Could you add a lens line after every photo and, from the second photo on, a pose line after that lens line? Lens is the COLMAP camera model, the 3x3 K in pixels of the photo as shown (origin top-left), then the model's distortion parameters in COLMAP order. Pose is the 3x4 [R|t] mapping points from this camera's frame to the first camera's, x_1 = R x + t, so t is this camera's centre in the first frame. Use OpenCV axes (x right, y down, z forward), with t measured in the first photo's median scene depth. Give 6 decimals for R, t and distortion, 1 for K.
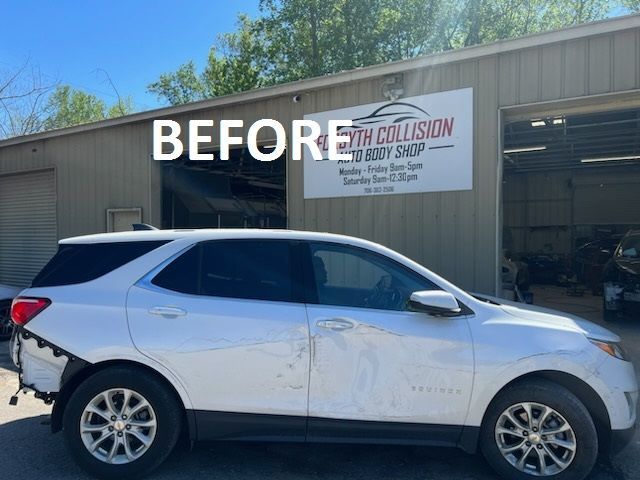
lens RADIAL K [[486.0, 0, 319.5], [0, 486.0, 246.9], [0, 0, 1]] dist [0.051617, -0.060155]
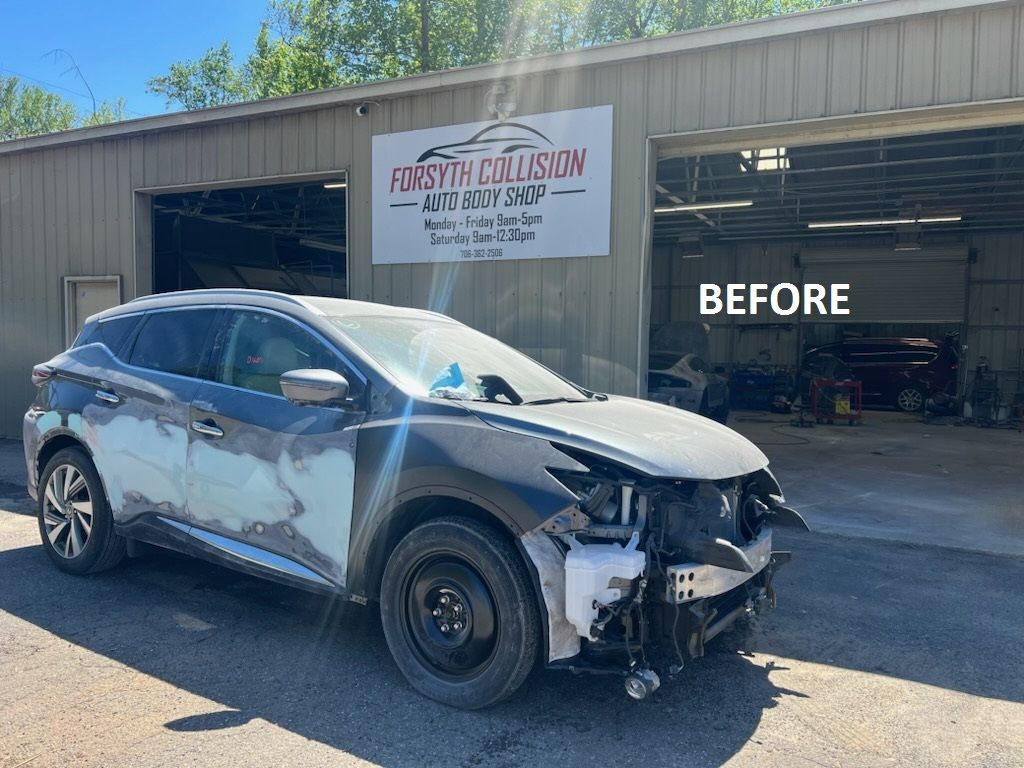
lens RADIAL K [[777.6, 0, 514.8], [0, 777.6, 392.8], [0, 0, 1]] dist [0.051617, -0.060155]
pose [[0.995661, 0.010711, 0.092438, 0.071031], [-0.014609, 0.999027, 0.041605, 0.030553], [-0.091903, -0.042775, 0.994849, -0.086599]]
